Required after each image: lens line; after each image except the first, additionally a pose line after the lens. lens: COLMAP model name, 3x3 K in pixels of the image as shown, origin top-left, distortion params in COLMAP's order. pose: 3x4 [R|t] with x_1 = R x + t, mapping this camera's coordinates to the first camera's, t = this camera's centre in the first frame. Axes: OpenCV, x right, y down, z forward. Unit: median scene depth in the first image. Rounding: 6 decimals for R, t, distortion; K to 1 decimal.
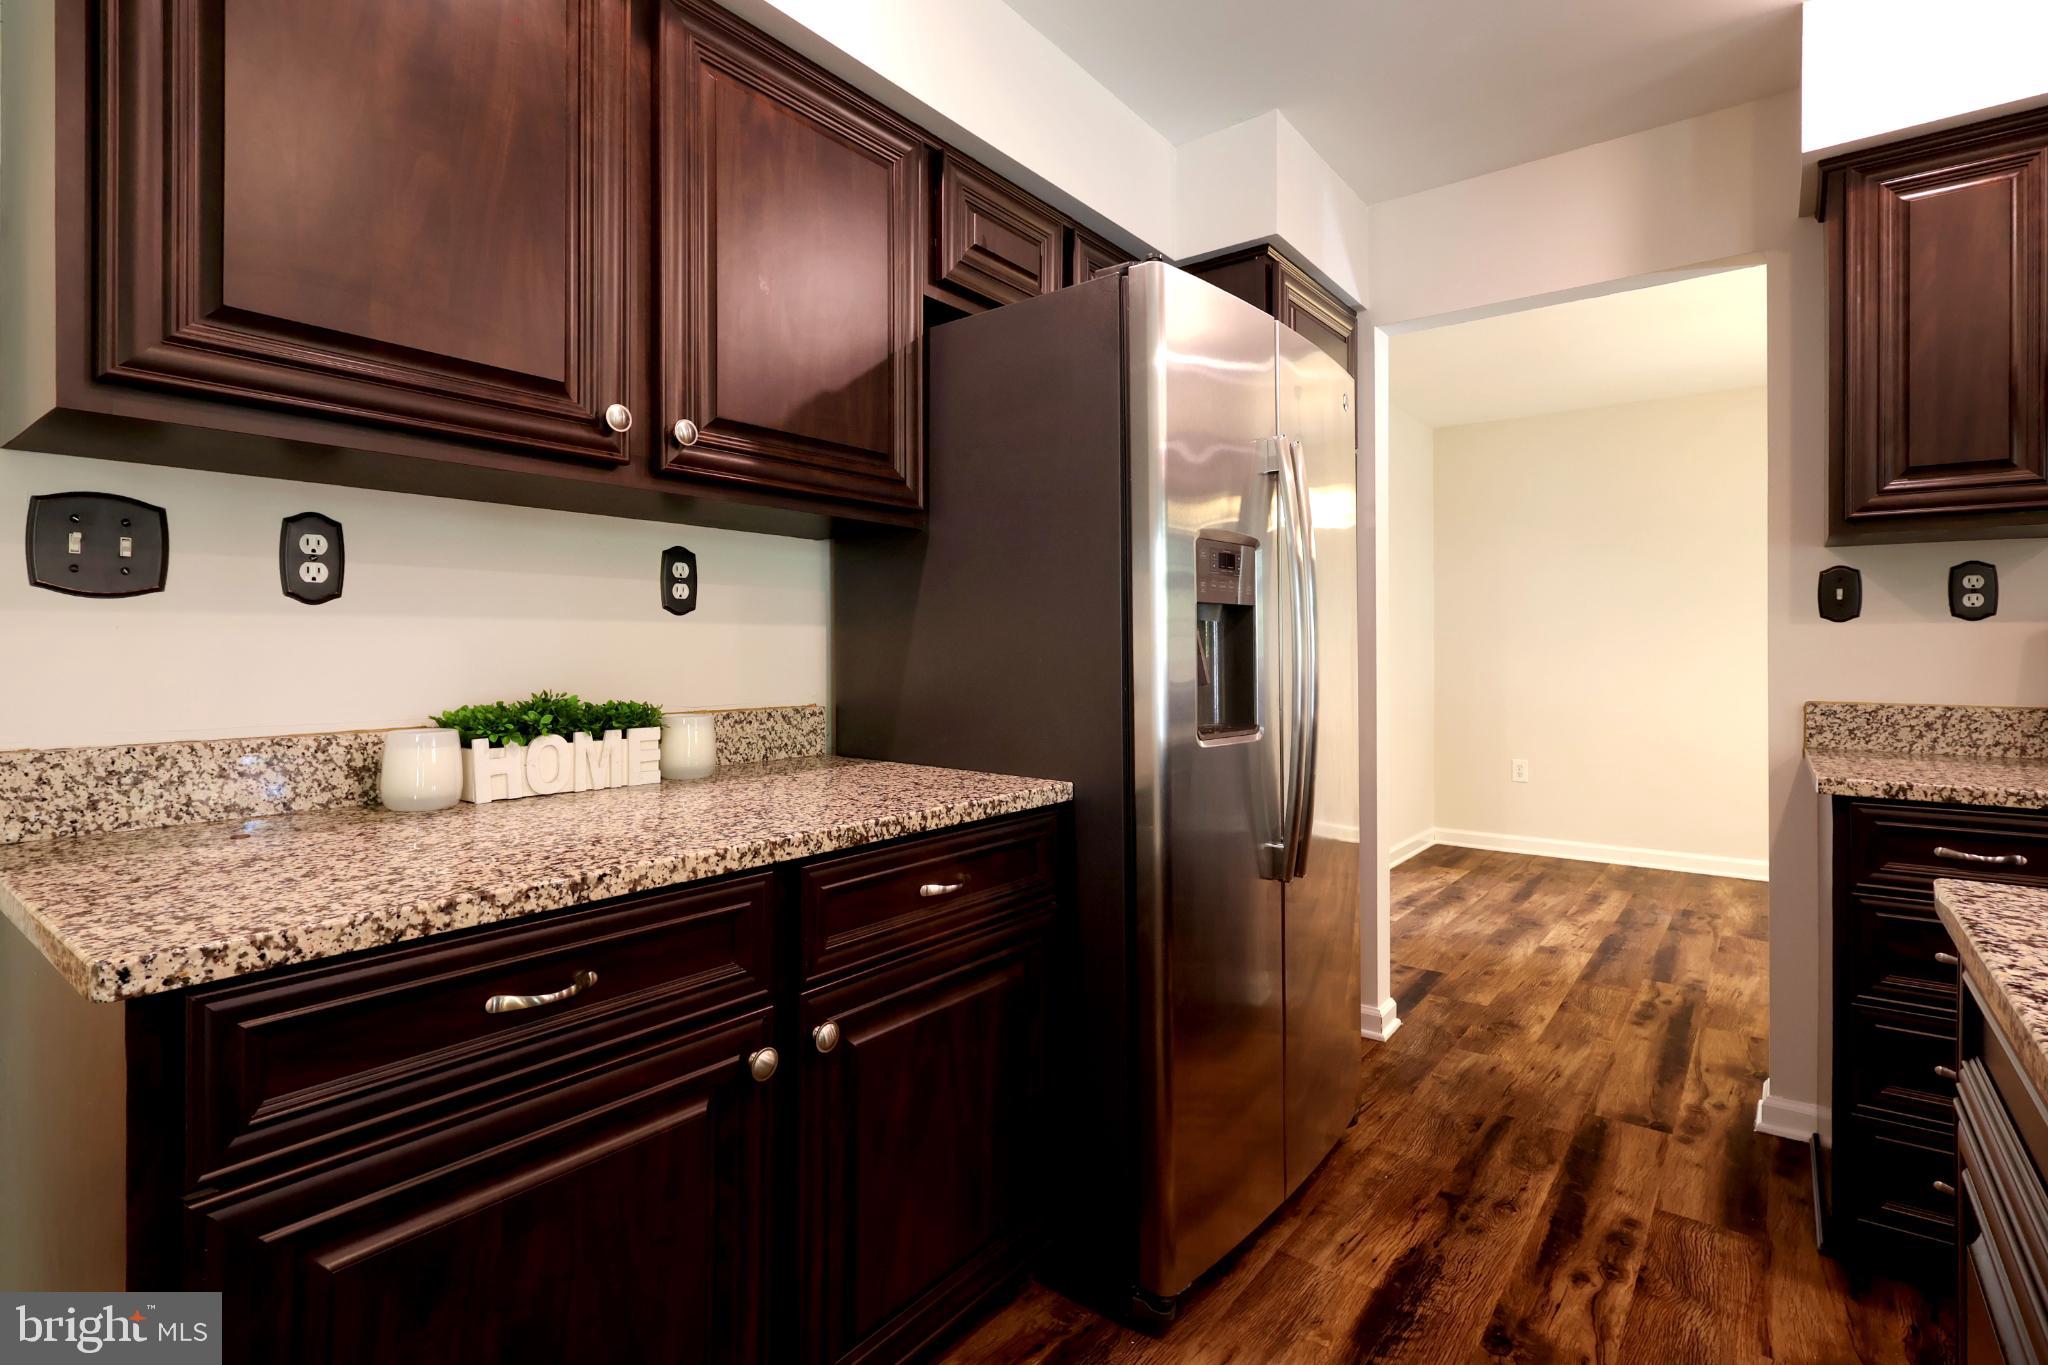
lens RADIAL K [[986.6, 0, 1016.5], [0, 986.6, 649.3], [0, 0, 1]] dist [0.000820, 0.000230]
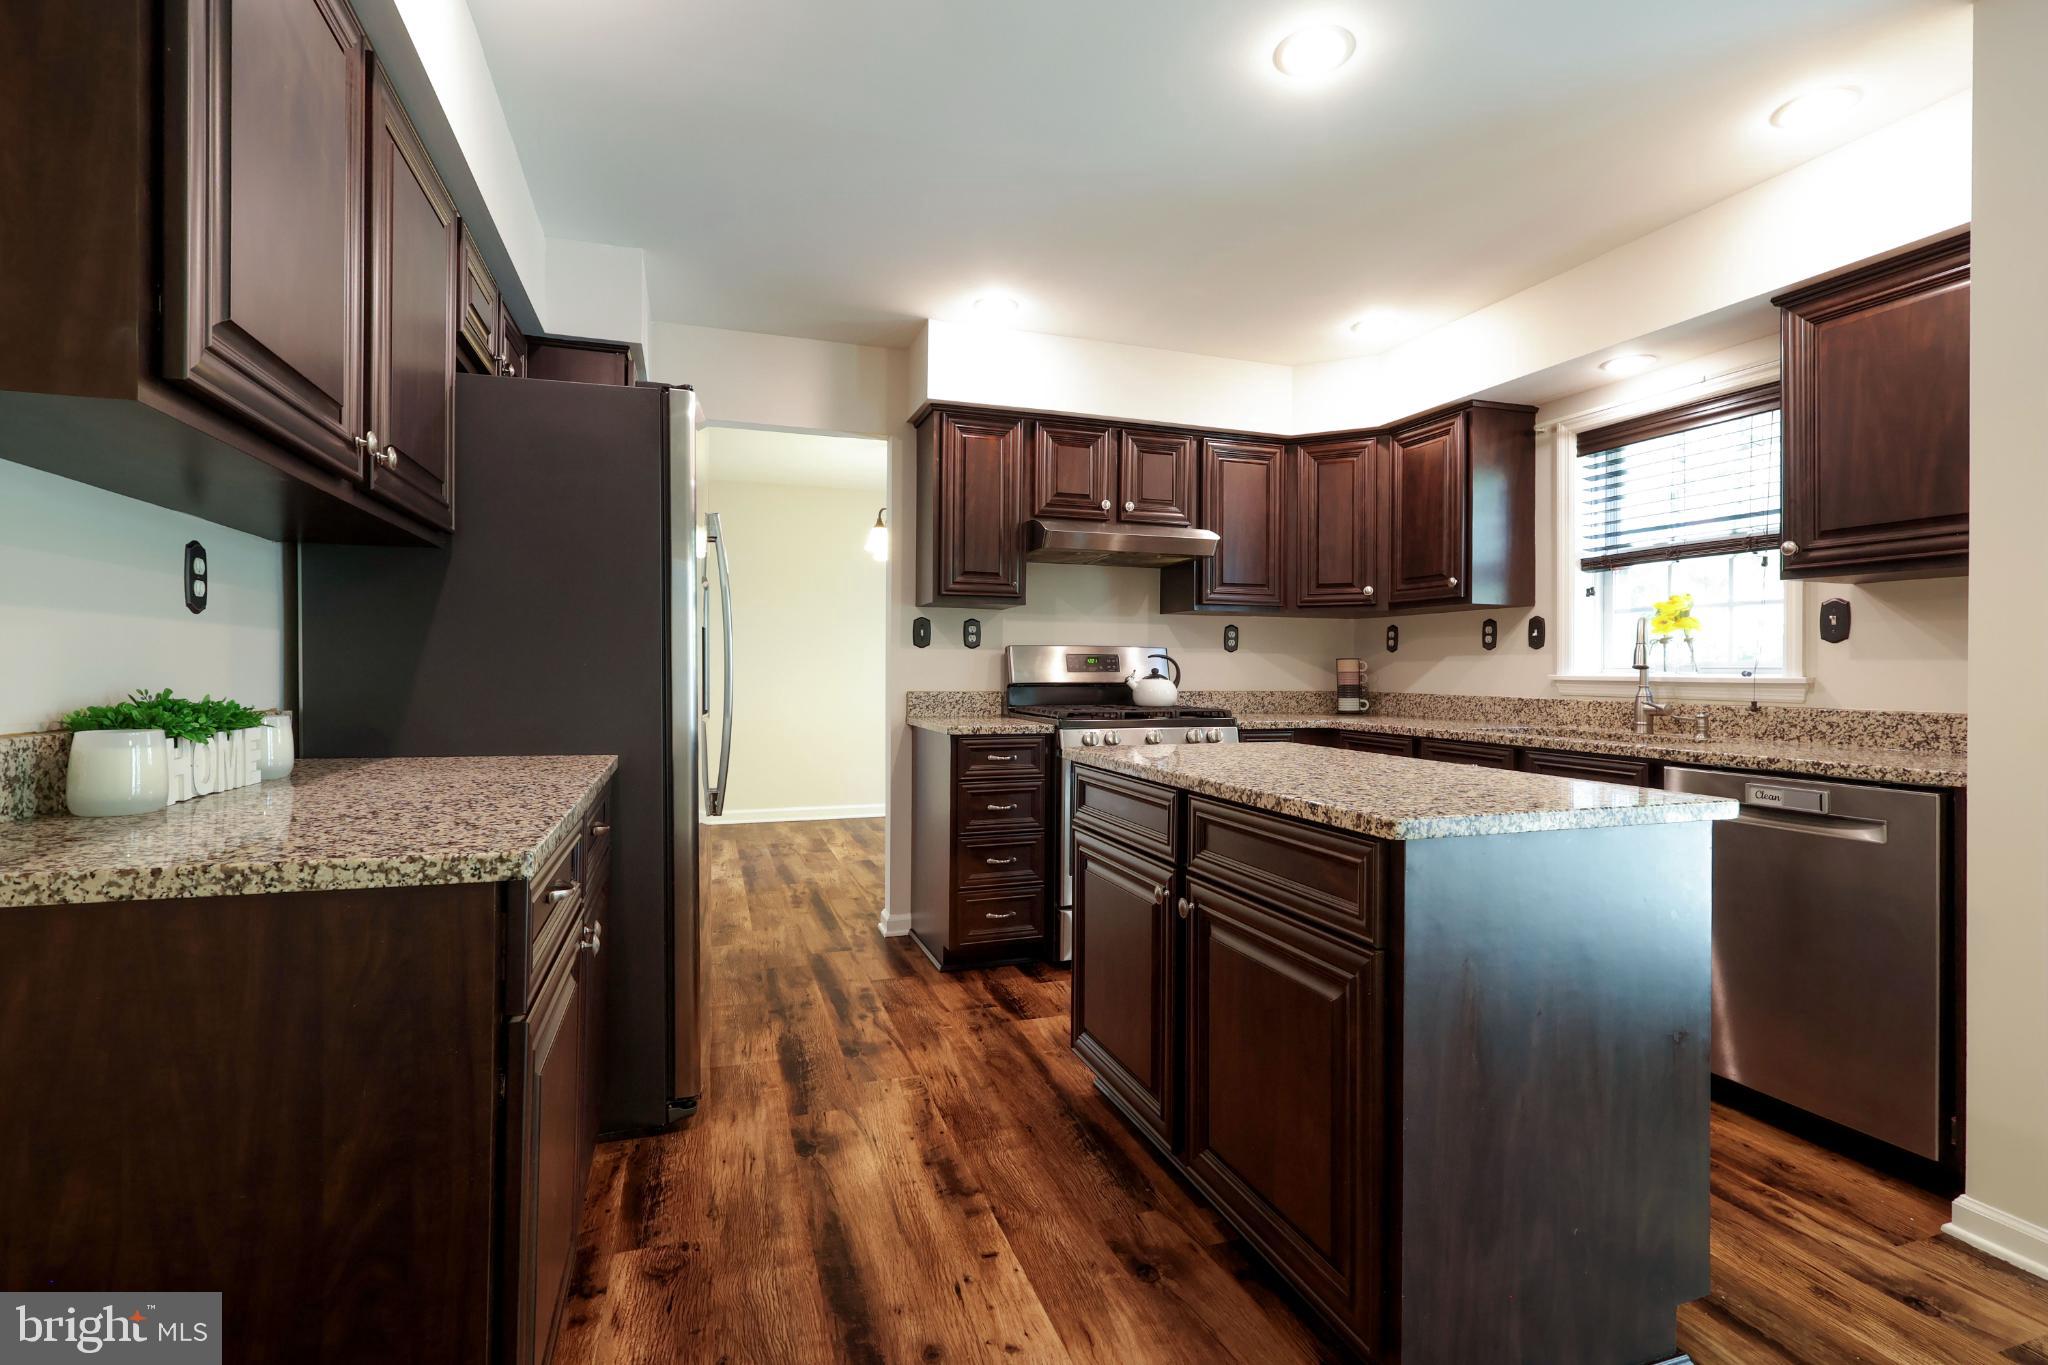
lens RADIAL K [[953.0, 0, 1025.6], [0, 953.0, 667.8], [0, 0, 1]] dist [-0.000526, 0.001018]
pose [[0.545650, 0.004298, 0.838002, -0.665669], [-0.006950, 0.999976, -0.000603, 0.011532], [-0.837984, -0.005495, 0.545667, -0.161093]]
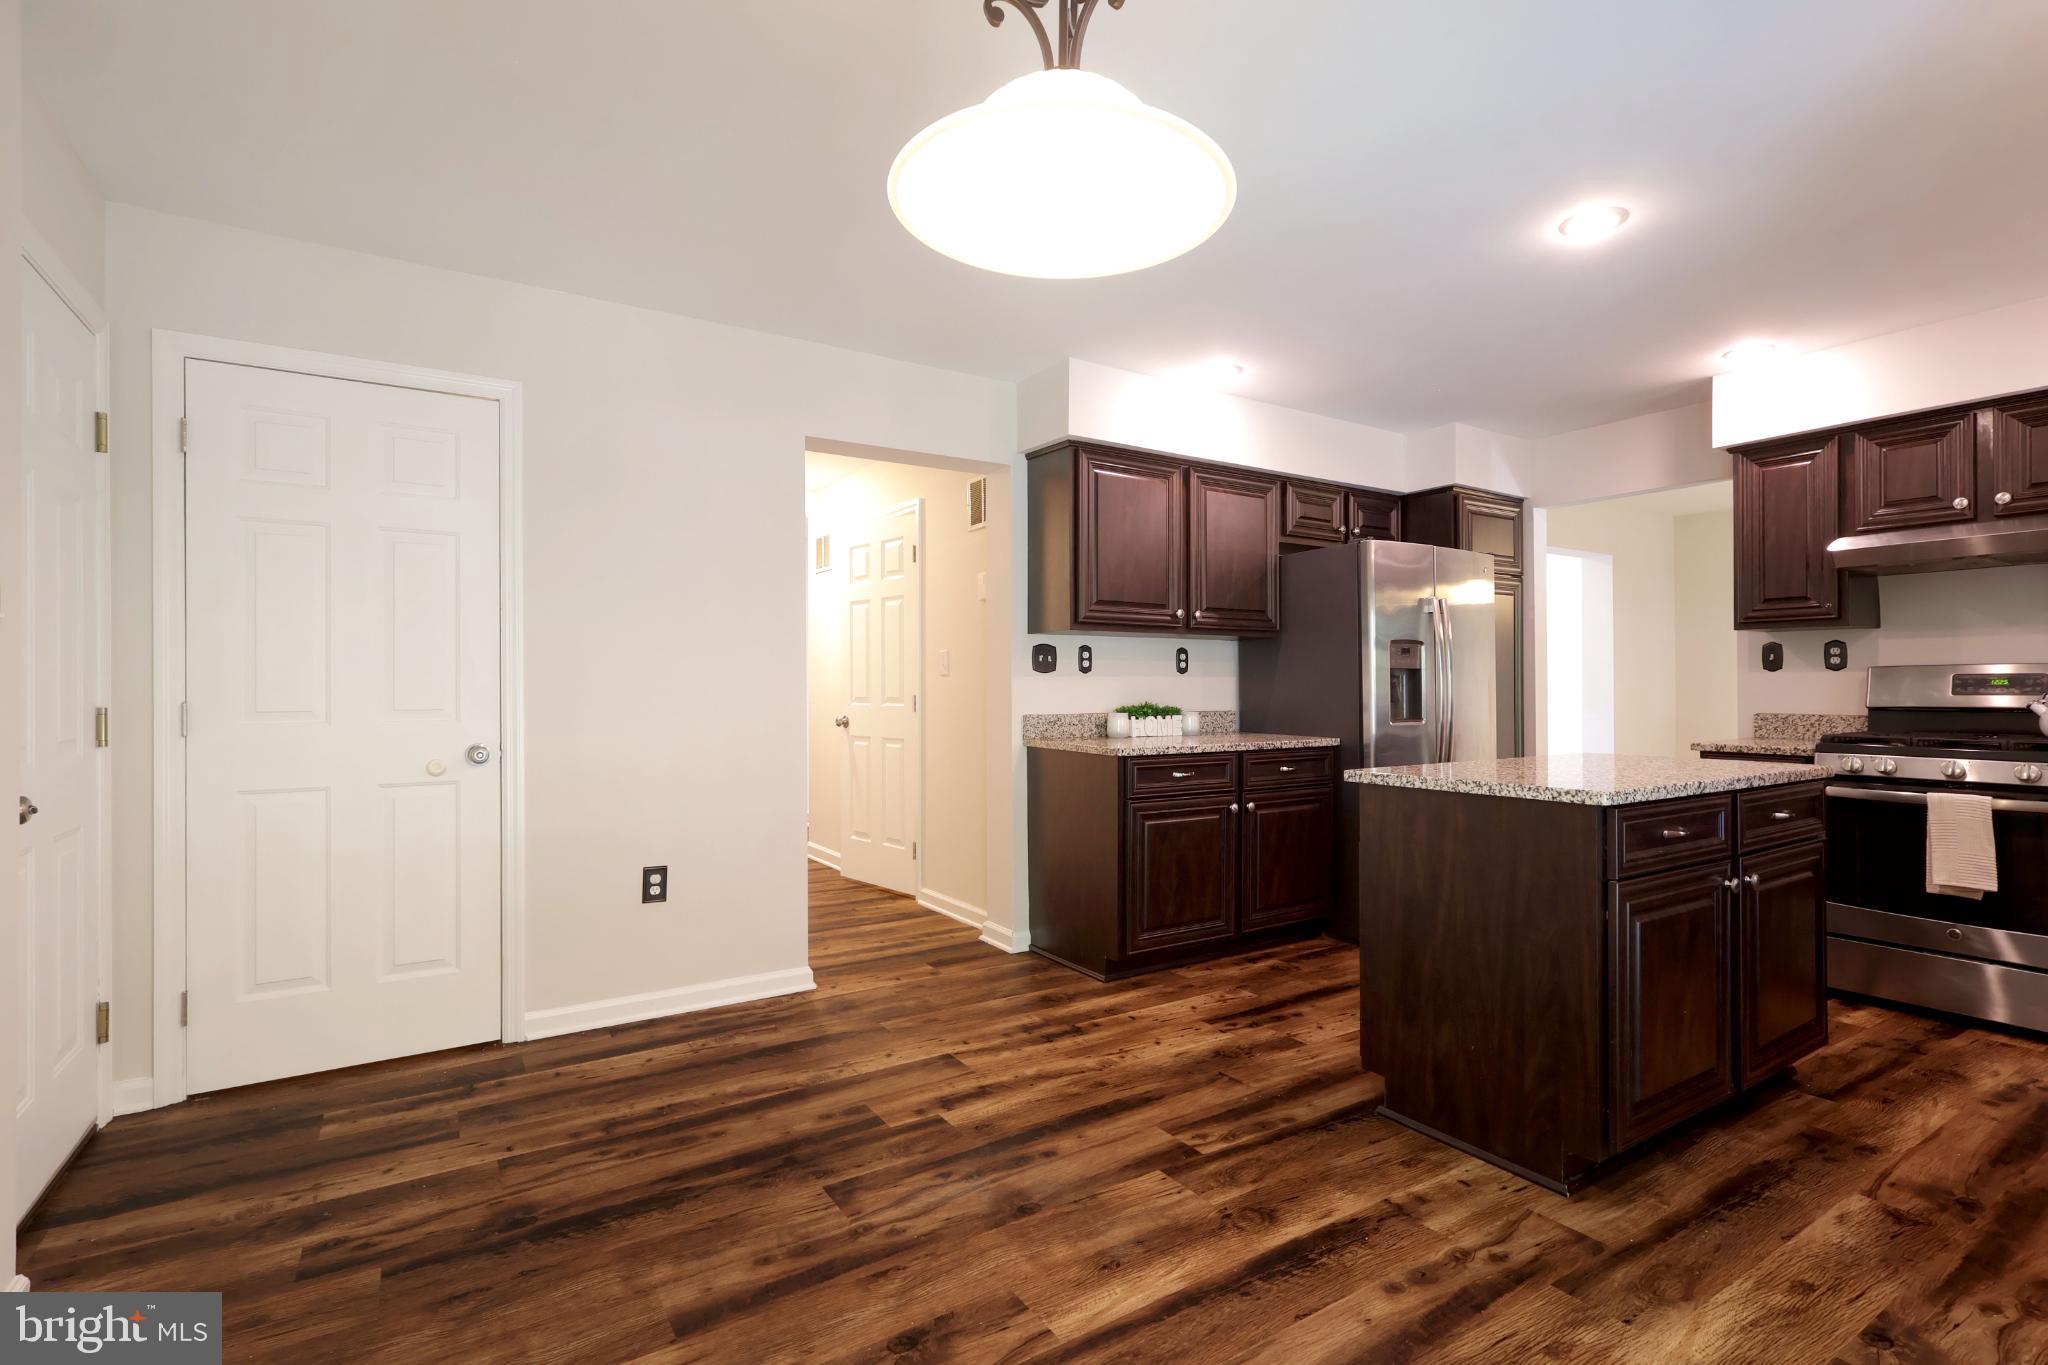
lens RADIAL K [[951.4, 0, 1024.5], [0, 951.4, 684.4], [0, 0, 1]] dist [0.000580, 0.000254]
pose [[0.942557, -0.003114, -0.334030, 0.101581], [0.002354, 0.999994, -0.002681, -0.001405], [0.334037, 0.001740, 0.942559, -1.477097]]
